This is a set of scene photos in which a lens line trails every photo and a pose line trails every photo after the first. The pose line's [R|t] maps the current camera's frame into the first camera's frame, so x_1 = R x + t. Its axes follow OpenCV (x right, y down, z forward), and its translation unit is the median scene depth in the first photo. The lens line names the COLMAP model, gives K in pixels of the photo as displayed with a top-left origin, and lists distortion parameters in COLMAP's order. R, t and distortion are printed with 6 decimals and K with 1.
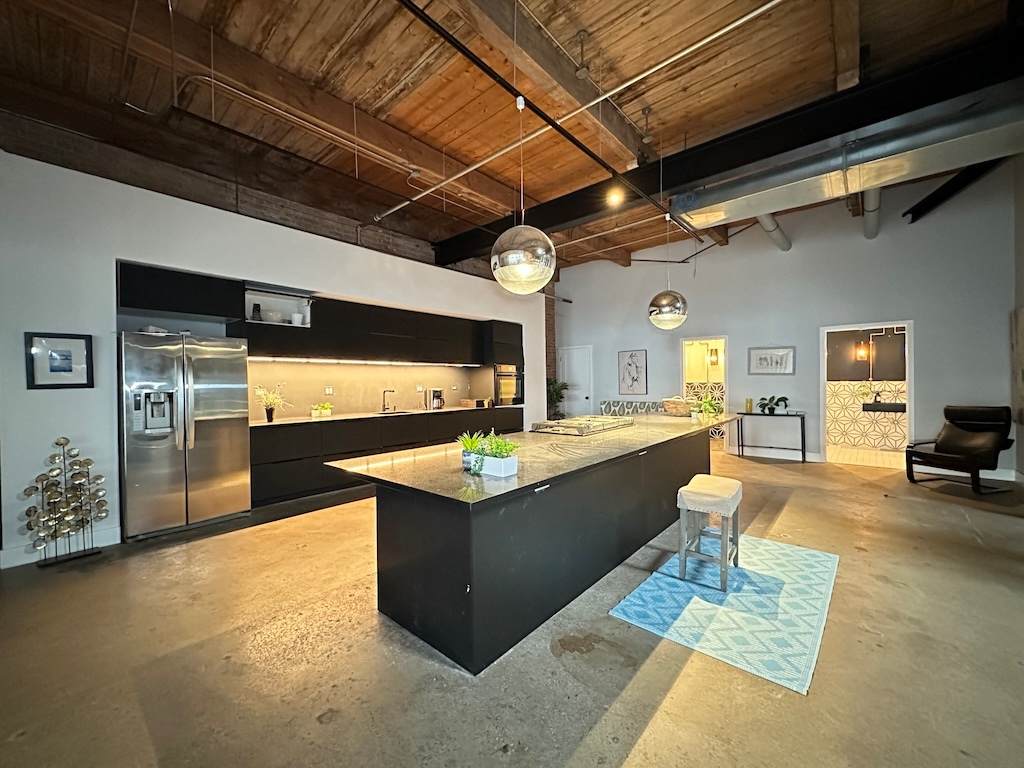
lens RADIAL K [[406.3, 0, 512.0], [0, 406.3, 384.0], [0, 0, 1]] dist [-0.001743, -0.000164]
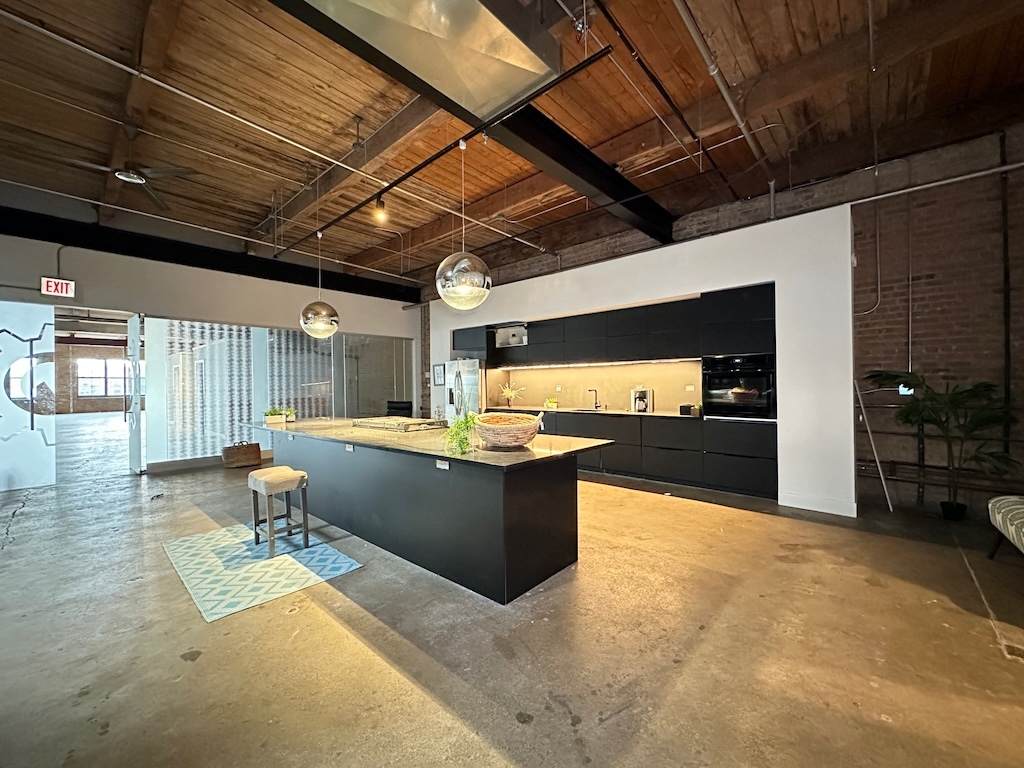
lens RADIAL K [[406.3, 0, 512.0], [0, 406.3, 384.0], [0, 0, 1]] dist [-0.001743, -0.000164]
pose [[-0.012050, 0.007683, -0.999898, 1.425801], [0.007314, 0.999944, 0.007595, -0.016264], [0.999901, -0.007222, -0.012105, 1.453936]]
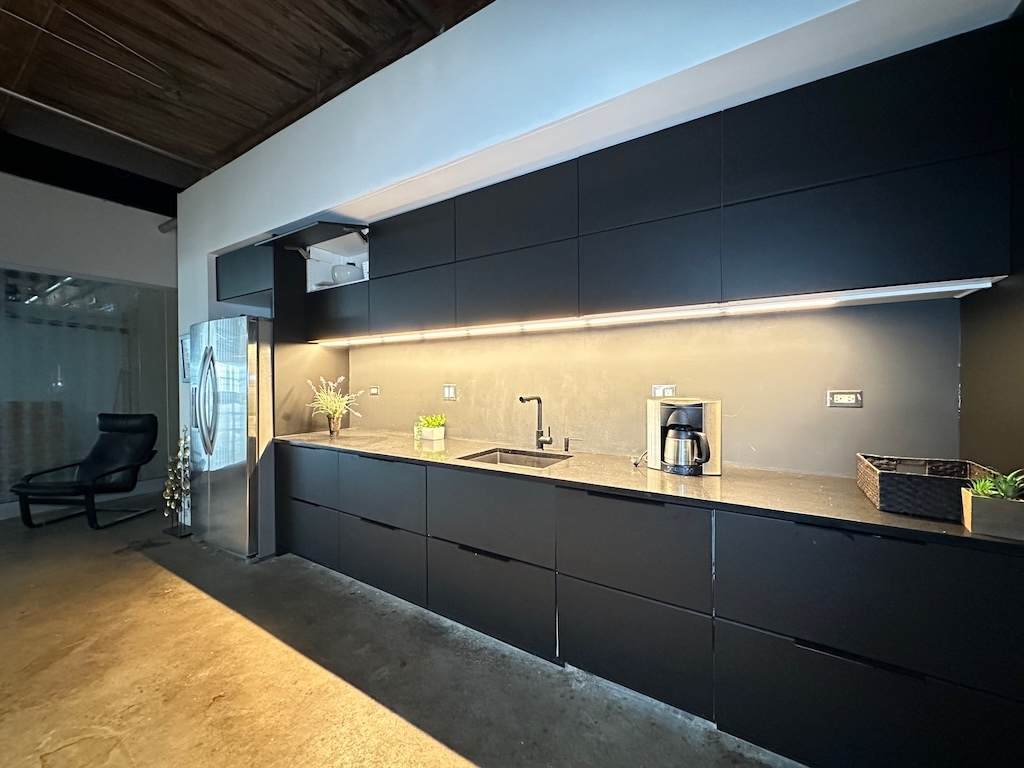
lens RADIAL K [[406.3, 0, 512.0], [0, 406.3, 384.0], [0, 0, 1]] dist [-0.001743, -0.000164]
pose [[0.133040, 0.024008, -0.990820, 0.150952], [-0.000459, 0.999708, 0.024162, -0.011645], [0.991111, -0.002759, 0.133012, 1.693852]]
